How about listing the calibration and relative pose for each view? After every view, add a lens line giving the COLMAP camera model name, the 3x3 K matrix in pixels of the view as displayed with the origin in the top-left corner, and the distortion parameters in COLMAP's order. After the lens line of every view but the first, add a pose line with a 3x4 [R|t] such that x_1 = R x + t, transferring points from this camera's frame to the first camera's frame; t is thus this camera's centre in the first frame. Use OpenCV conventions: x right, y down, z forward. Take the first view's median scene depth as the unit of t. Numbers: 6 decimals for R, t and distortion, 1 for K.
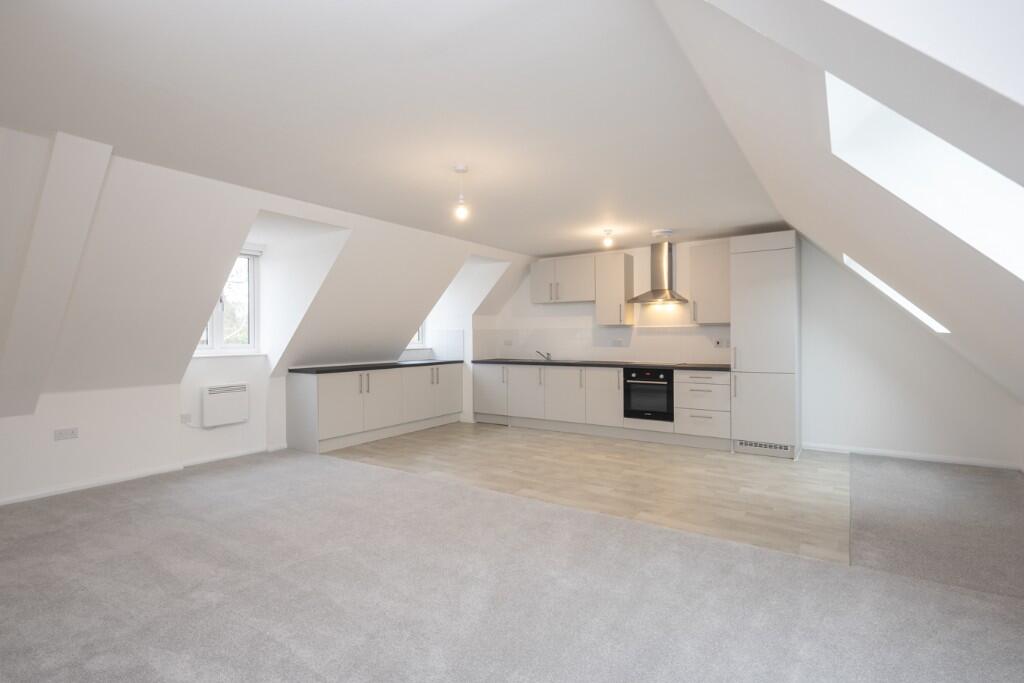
lens RADIAL K [[491.8, 0, 514.6], [0, 491.8, 335.3], [0, 0, 1]] dist [0.001926, -0.002780]
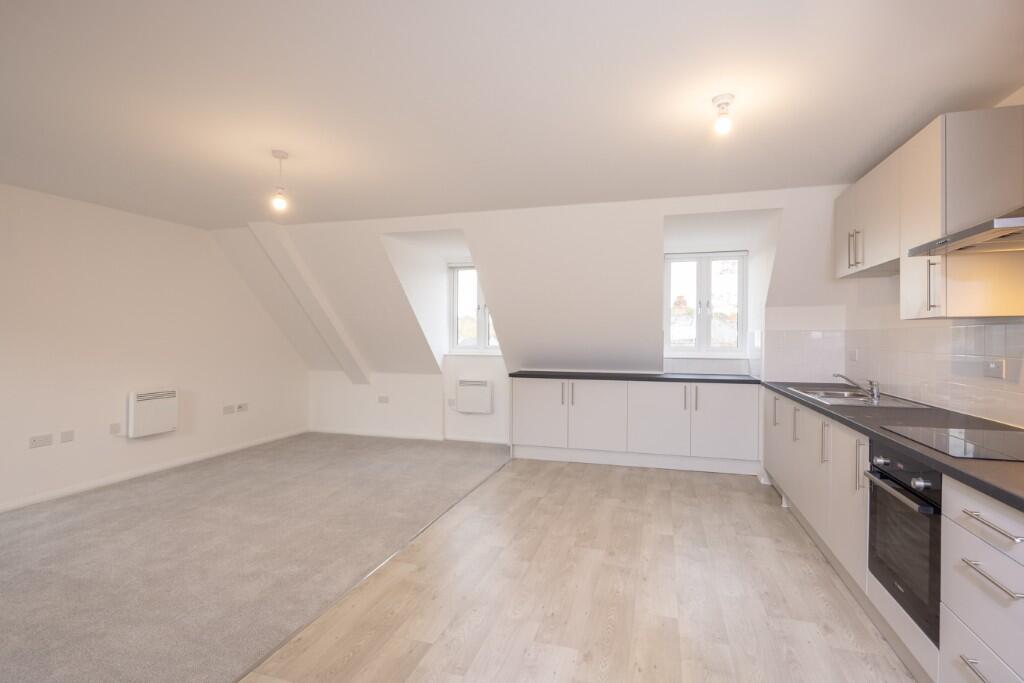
lens RADIAL K [[491.8, 0, 516.4], [0, 491.8, 343.2], [0, 0, 1]] dist [0.001926, -0.002780]
pose [[0.306489, 0.021076, -0.951641, 0.517671], [-0.005059, 0.999777, 0.020512, -0.010088], [0.951861, -0.001473, 0.306527, 0.671273]]
